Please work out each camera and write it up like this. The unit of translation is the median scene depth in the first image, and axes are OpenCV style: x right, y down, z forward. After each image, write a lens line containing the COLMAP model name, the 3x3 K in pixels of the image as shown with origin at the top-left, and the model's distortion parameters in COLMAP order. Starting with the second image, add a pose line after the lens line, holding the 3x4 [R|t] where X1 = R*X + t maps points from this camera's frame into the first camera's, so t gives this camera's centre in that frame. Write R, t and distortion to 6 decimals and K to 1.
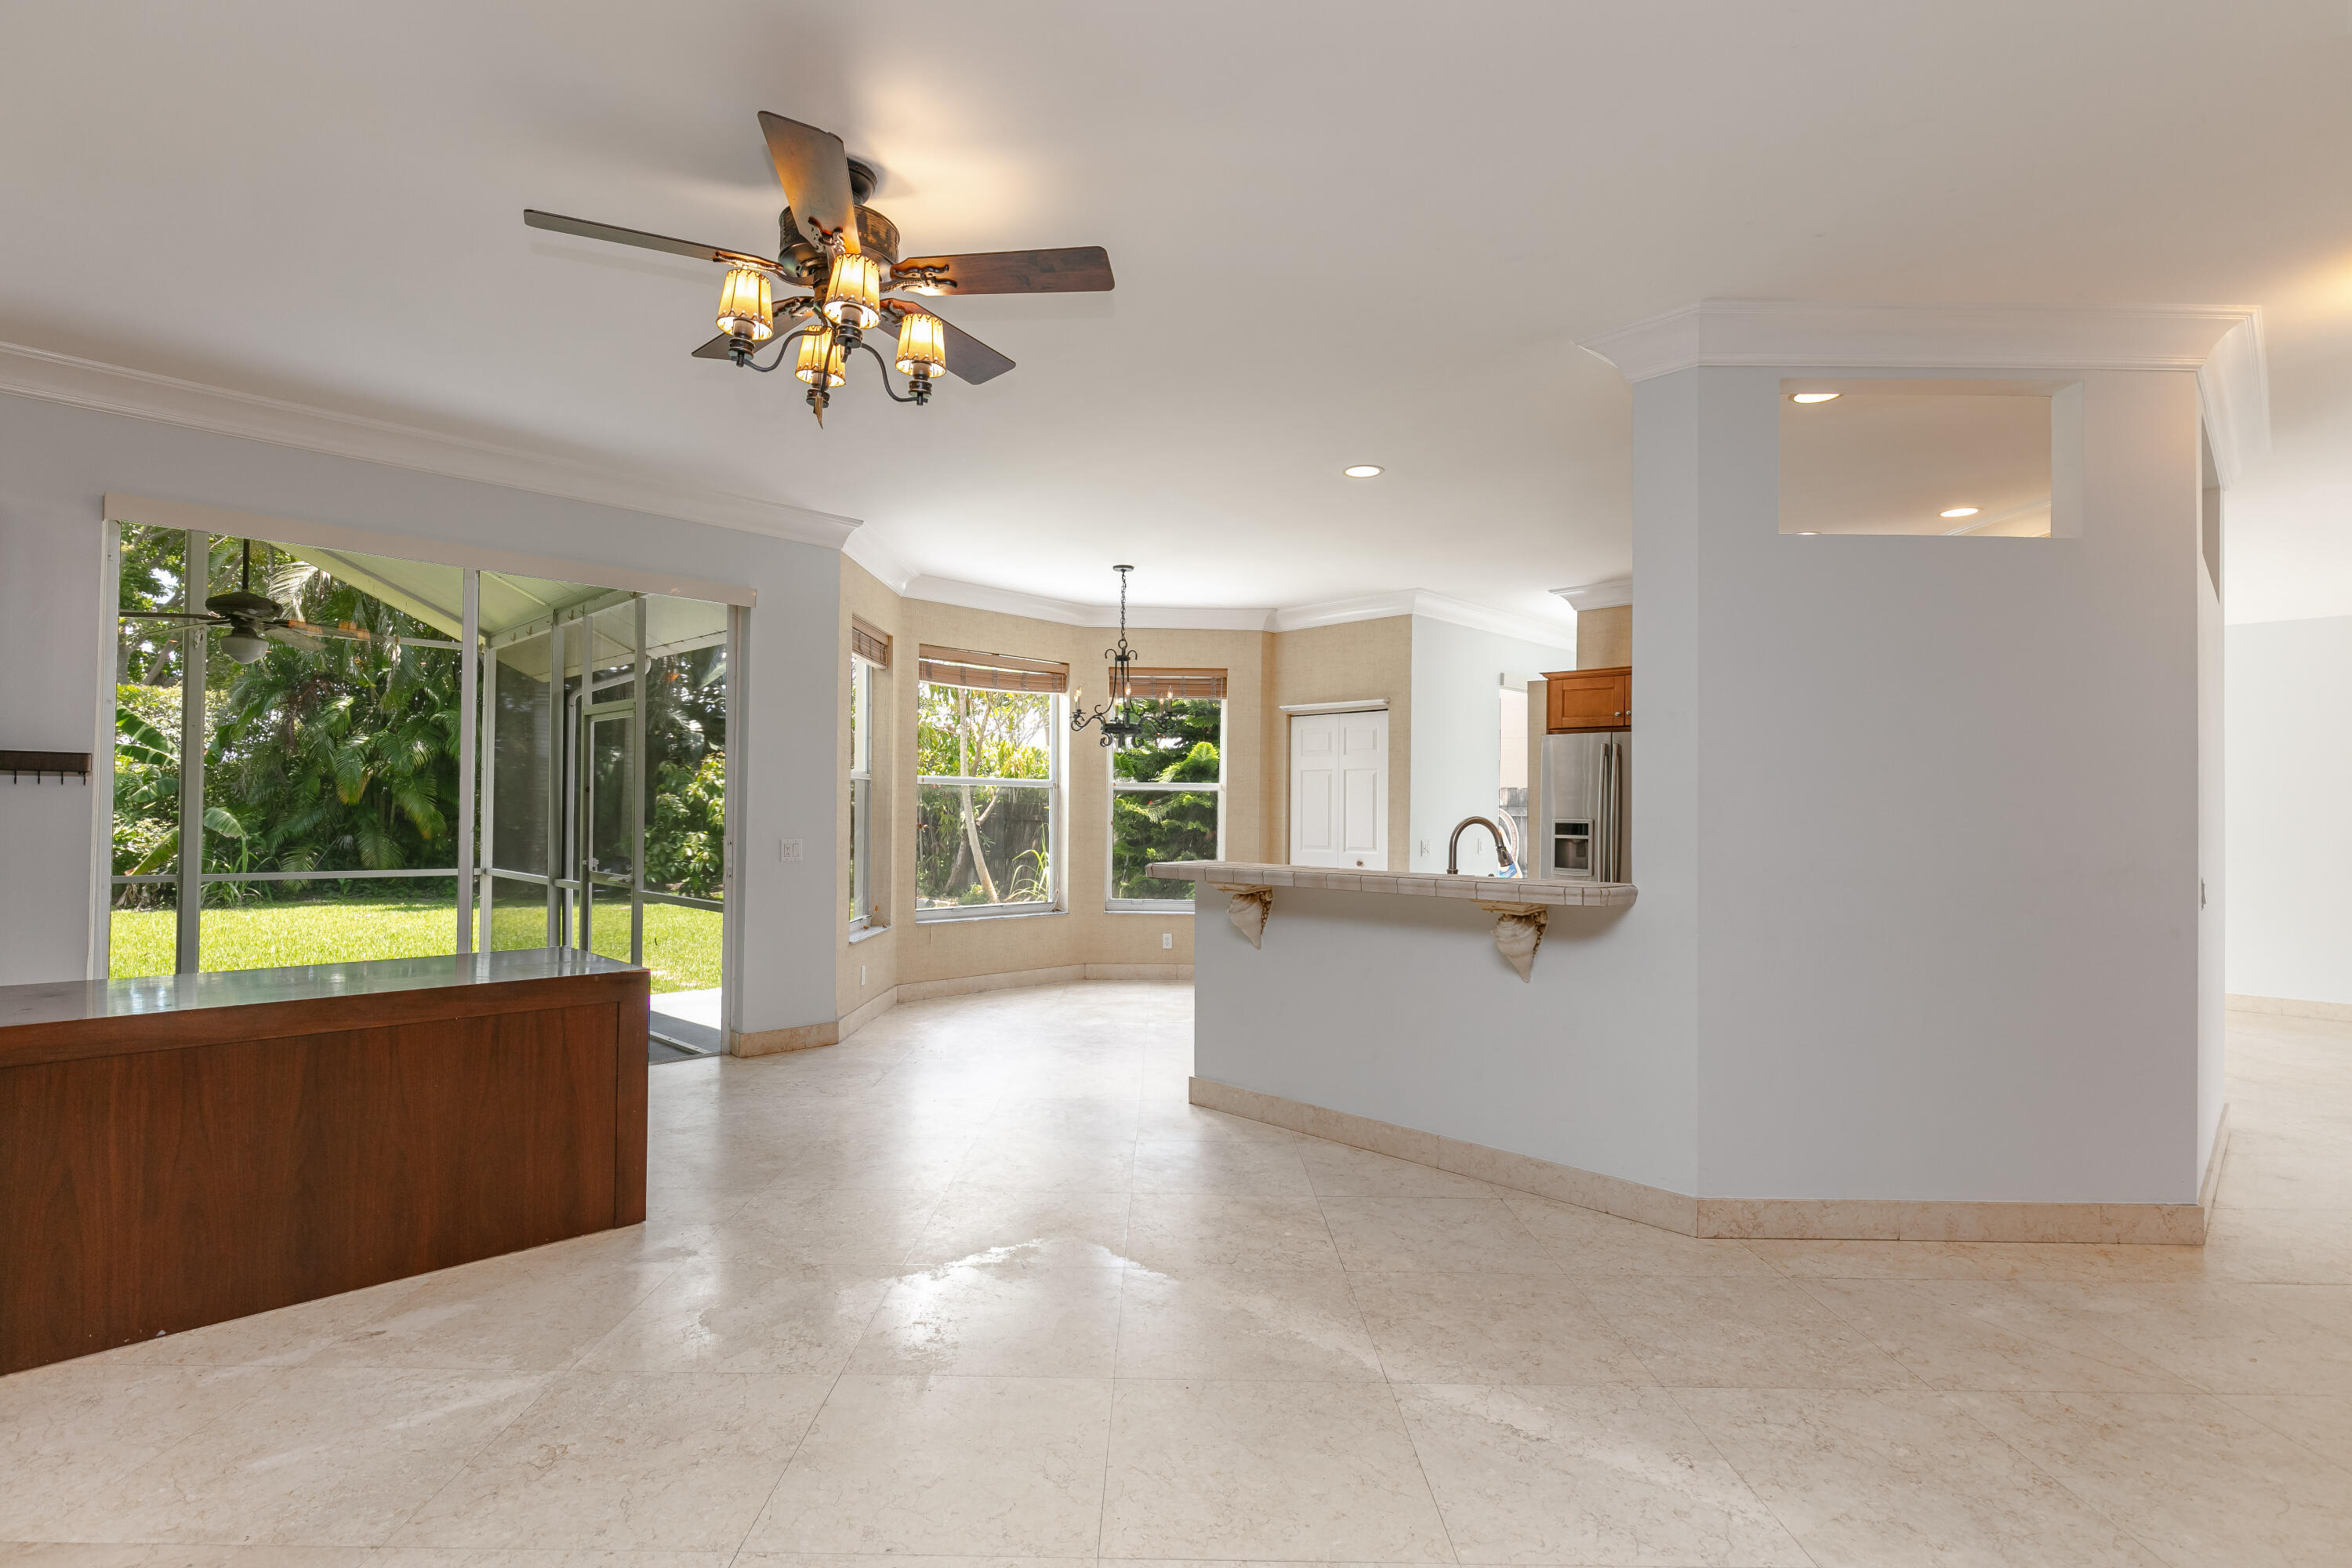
lens RADIAL K [[1144.8, 0, 1174.0], [0, 1144.8, 780.4], [0, 0, 1]] dist [-0.001717, 0.000045]
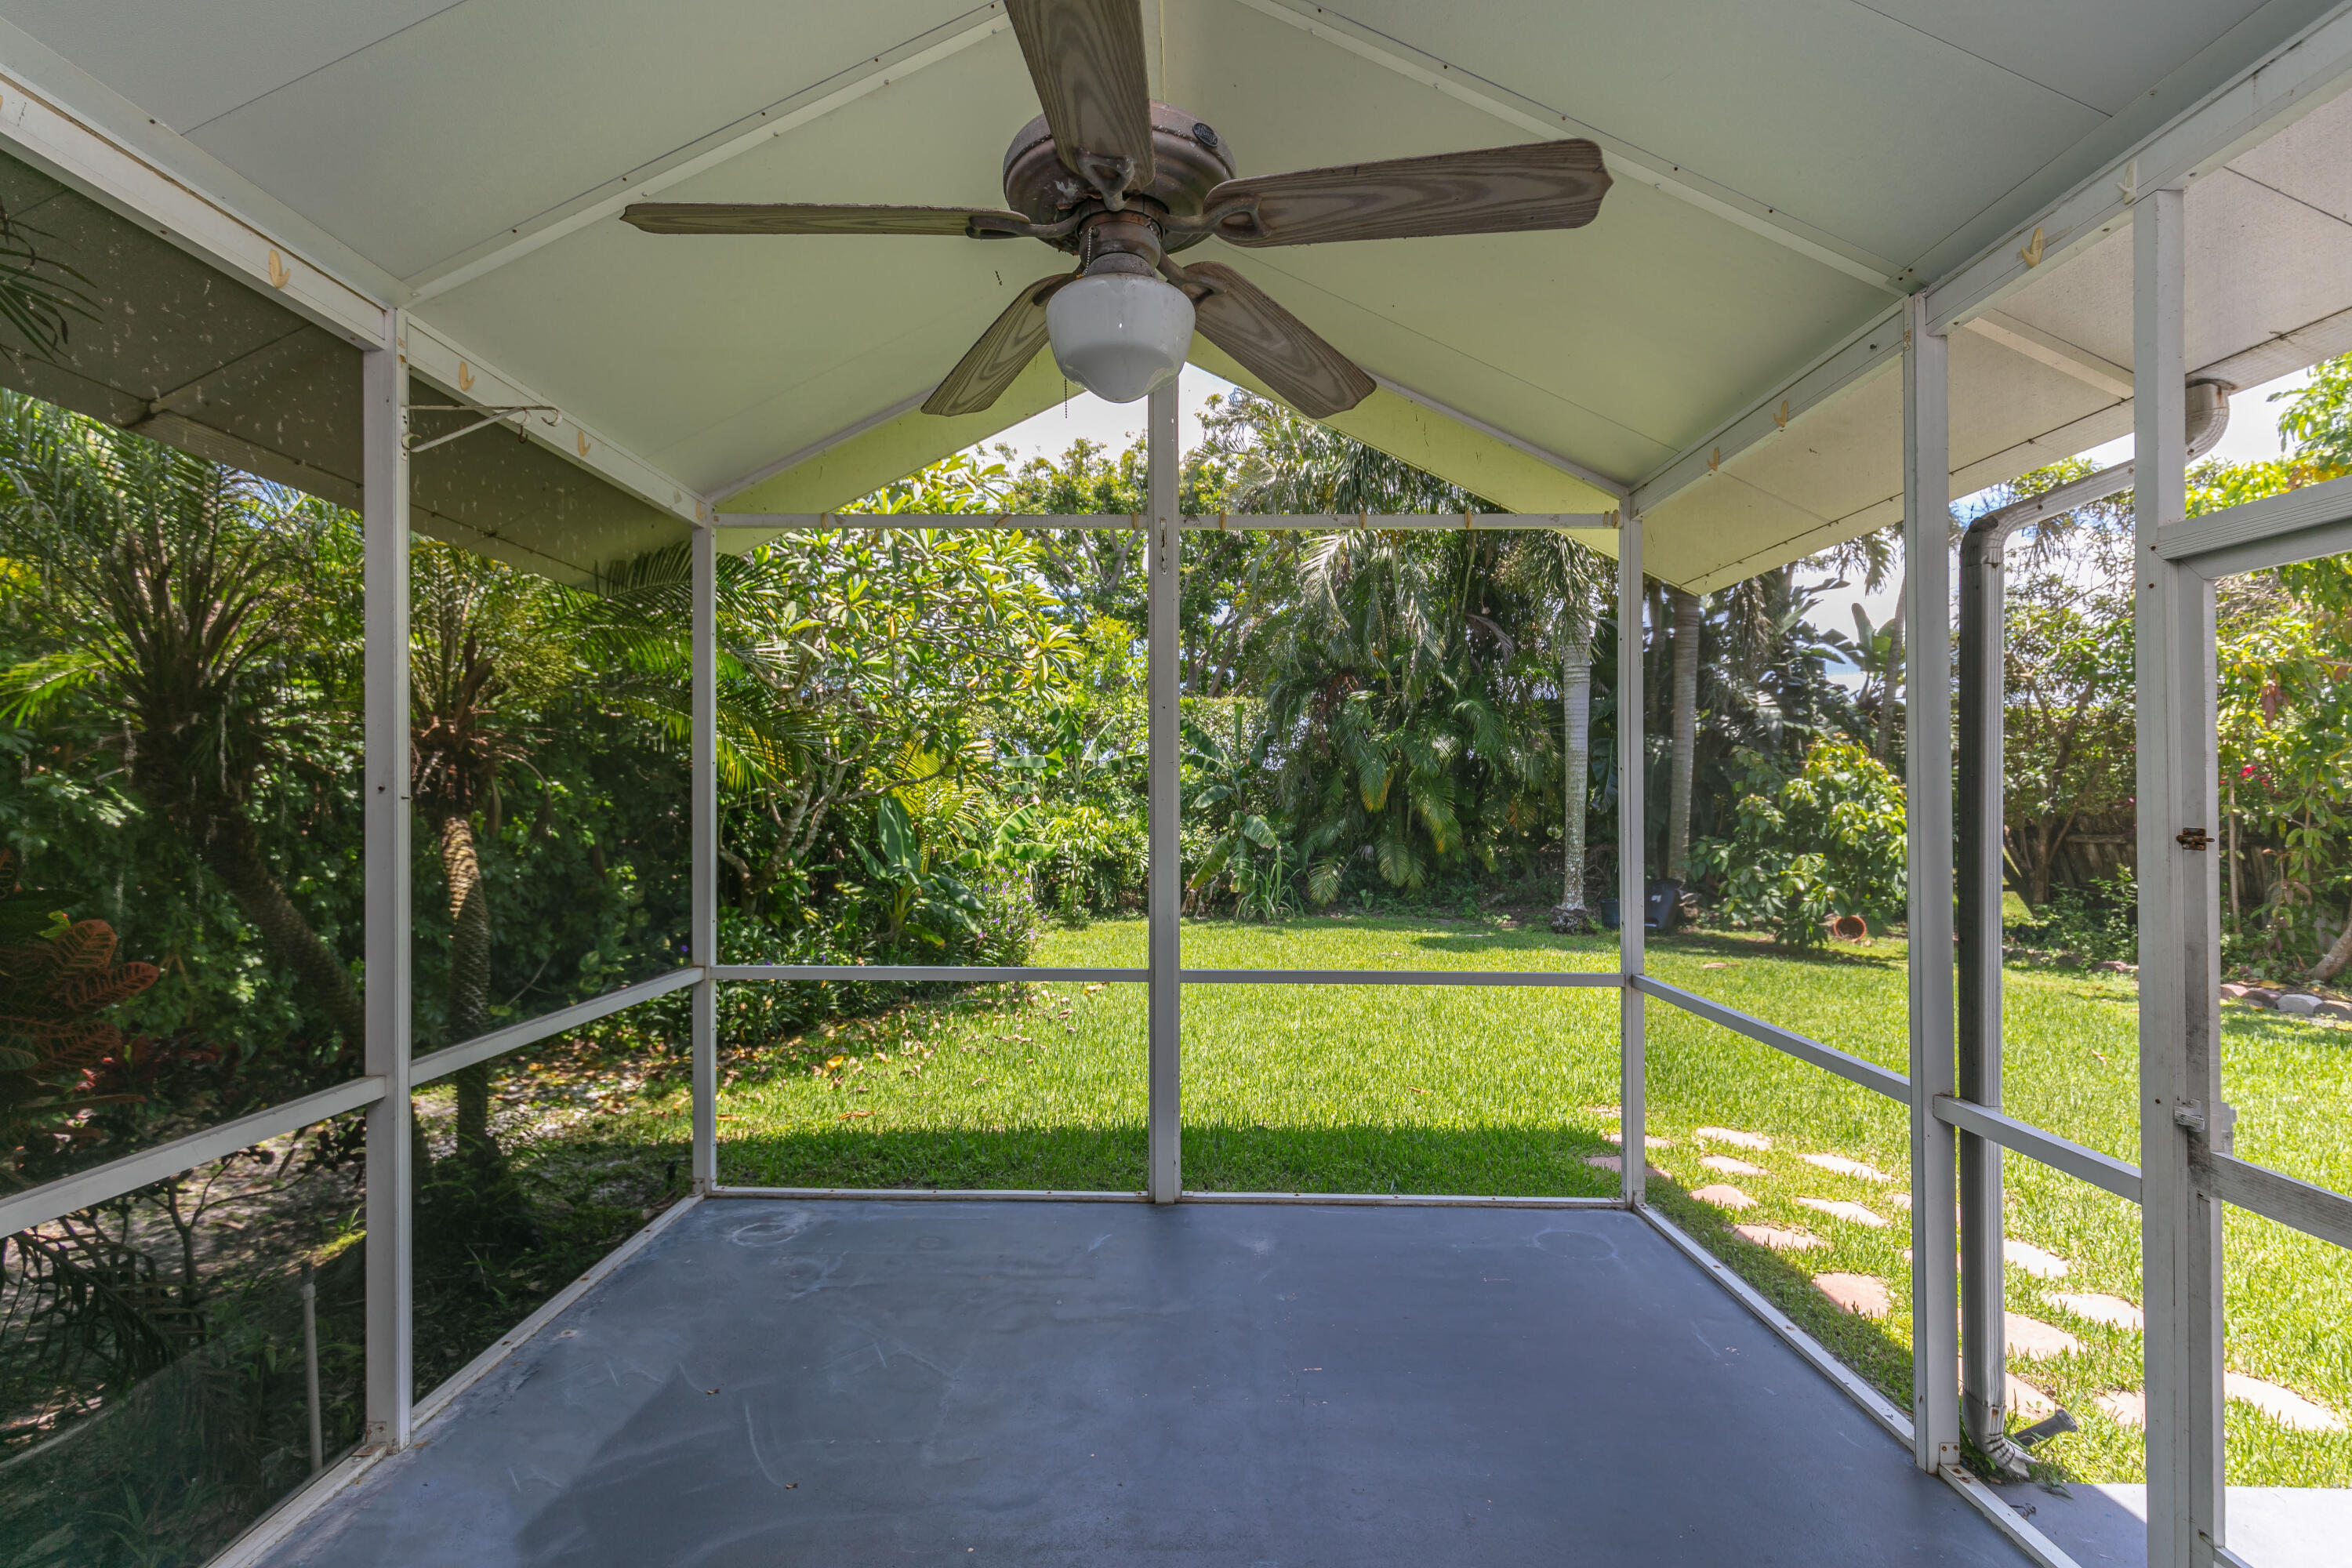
lens RADIAL K [[1109.7, 0, 1172.7], [0, 1109.7, 788.6], [0, 0, 1]] dist [0.001610, -0.000785]
pose [[0.700467, -0.015850, -0.713509, -0.214264], [0.019607, 0.999803, -0.002962, 0.002833], [0.713416, -0.011915, 0.700640, 0.287920]]
